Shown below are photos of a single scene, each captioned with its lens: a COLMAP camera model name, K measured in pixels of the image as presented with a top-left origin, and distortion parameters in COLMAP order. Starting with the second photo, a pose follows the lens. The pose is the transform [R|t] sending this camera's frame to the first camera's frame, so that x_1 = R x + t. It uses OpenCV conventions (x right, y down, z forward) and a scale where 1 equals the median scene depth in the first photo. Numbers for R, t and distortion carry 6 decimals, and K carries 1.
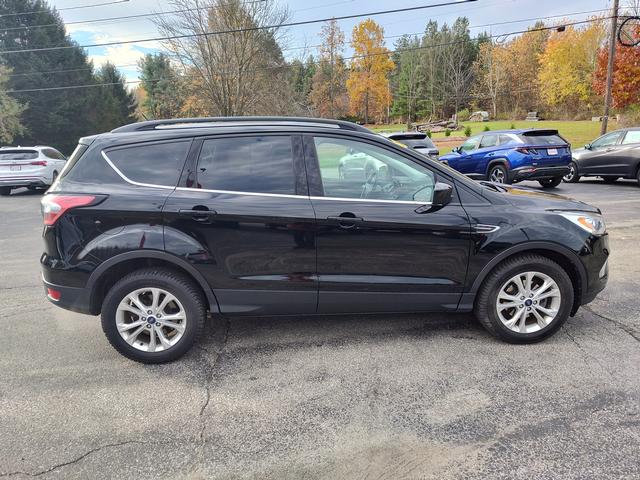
lens RADIAL K [[437.3, 0, 317.4], [0, 437.3, 239.1], [0, 0, 1]] dist [0.061120, -0.063199]
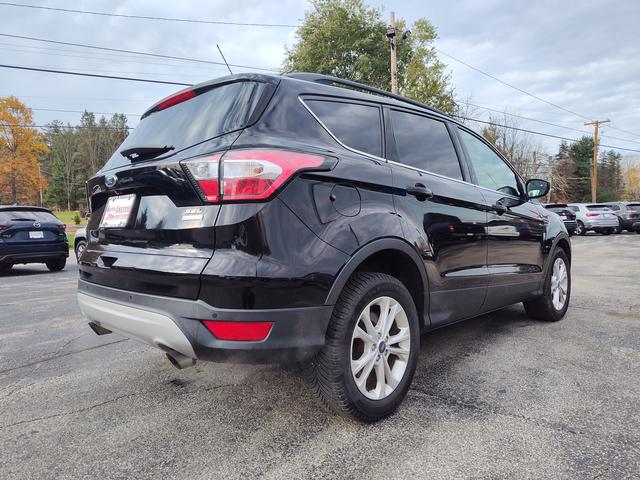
lens RADIAL K [[437.3, 0, 317.4], [0, 437.3, 239.1], [0, 0, 1]] dist [0.061120, -0.063199]
pose [[0.740488, -0.014322, 0.671917, -0.159198], [0.151899, 0.977469, -0.146566, 0.018787], [-0.654679, 0.210594, 0.725979, 0.096831]]
